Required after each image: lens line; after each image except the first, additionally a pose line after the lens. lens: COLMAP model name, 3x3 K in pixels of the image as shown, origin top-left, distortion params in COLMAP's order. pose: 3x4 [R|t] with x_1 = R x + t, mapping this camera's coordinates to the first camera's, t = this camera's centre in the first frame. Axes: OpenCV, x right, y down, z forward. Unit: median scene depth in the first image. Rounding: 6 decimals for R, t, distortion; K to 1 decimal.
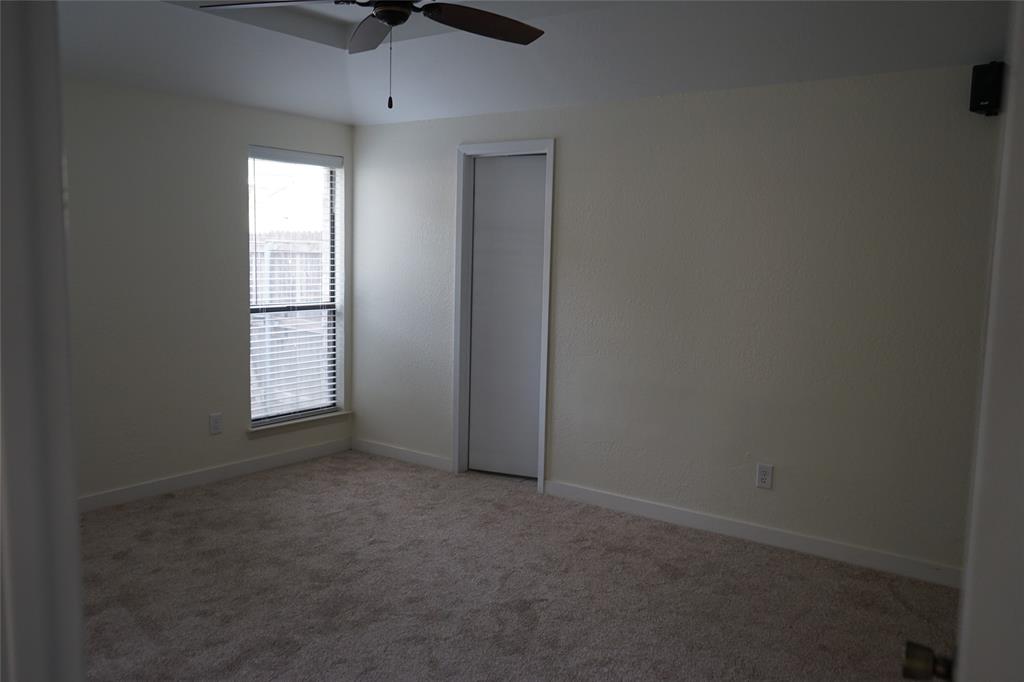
lens RADIAL K [[816.4, 0, 512.0], [0, 816.4, 341.0], [0, 0, 1]] dist [-0.006981, 0.002371]
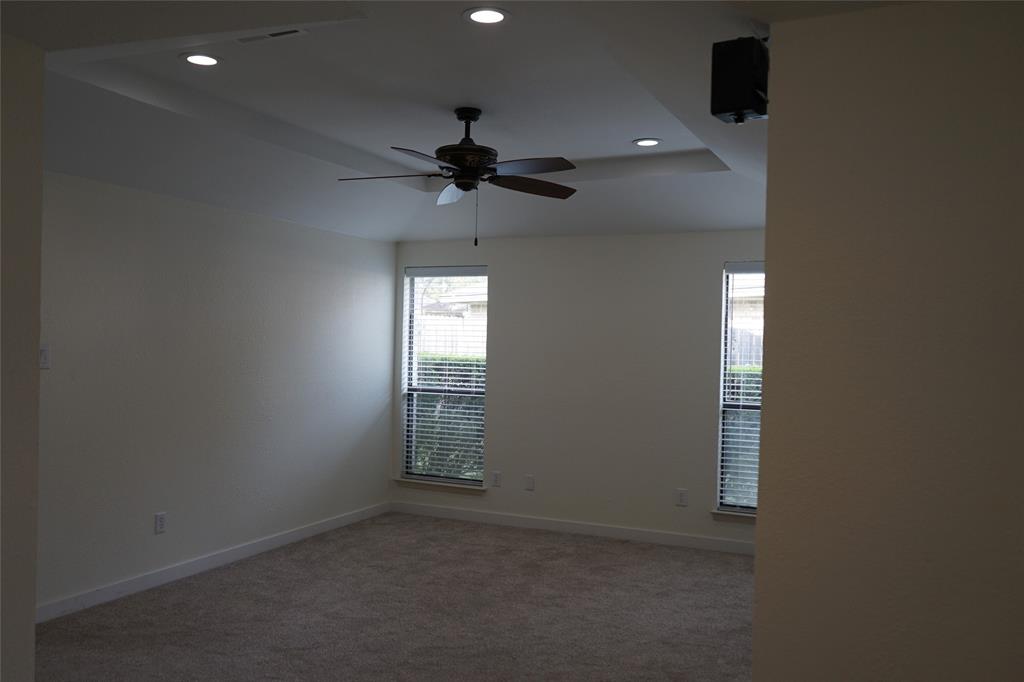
lens RADIAL K [[847.1, 0, 512.0], [0, 847.1, 341.0], [0, 0, 1]] dist [-0.008345, 0.009153]
pose [[0.195211, -0.017886, -0.980598, 1.007072], [-0.124453, 0.991299, -0.042856, -0.051202], [0.972833, 0.130405, 0.191287, 0.619661]]
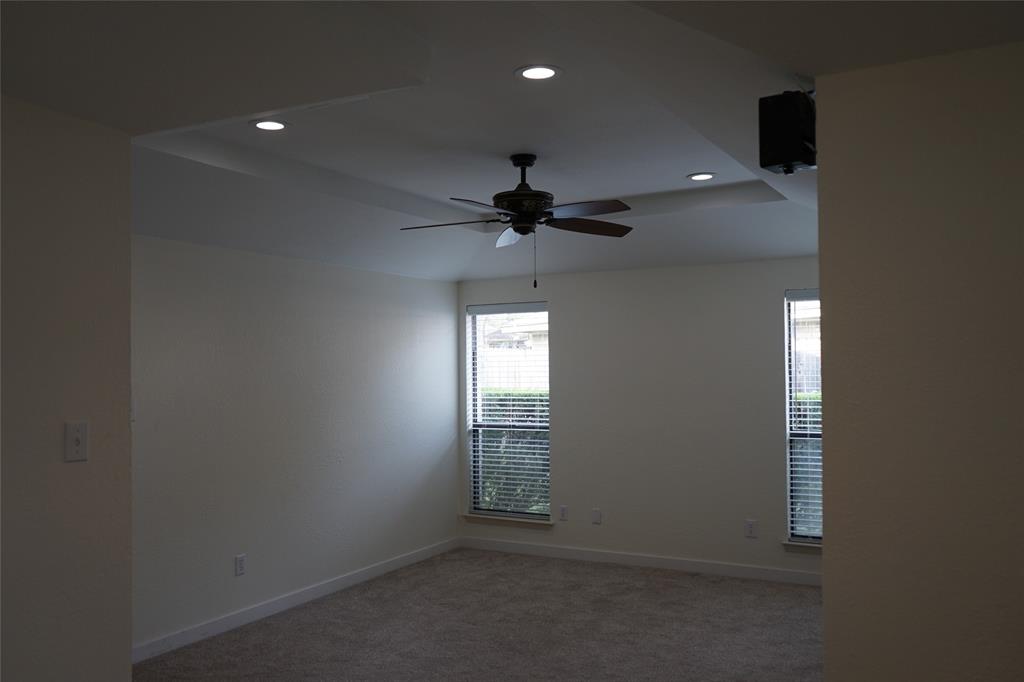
lens RADIAL K [[847.1, 0, 512.0], [0, 847.1, 341.0], [0, 0, 1]] dist [-0.008345, 0.009153]
pose [[0.121732, -0.052937, -0.991150, 1.027814], [-0.094888, 0.993383, -0.064710, -0.069821], [0.988017, 0.101925, 0.115904, 0.614751]]
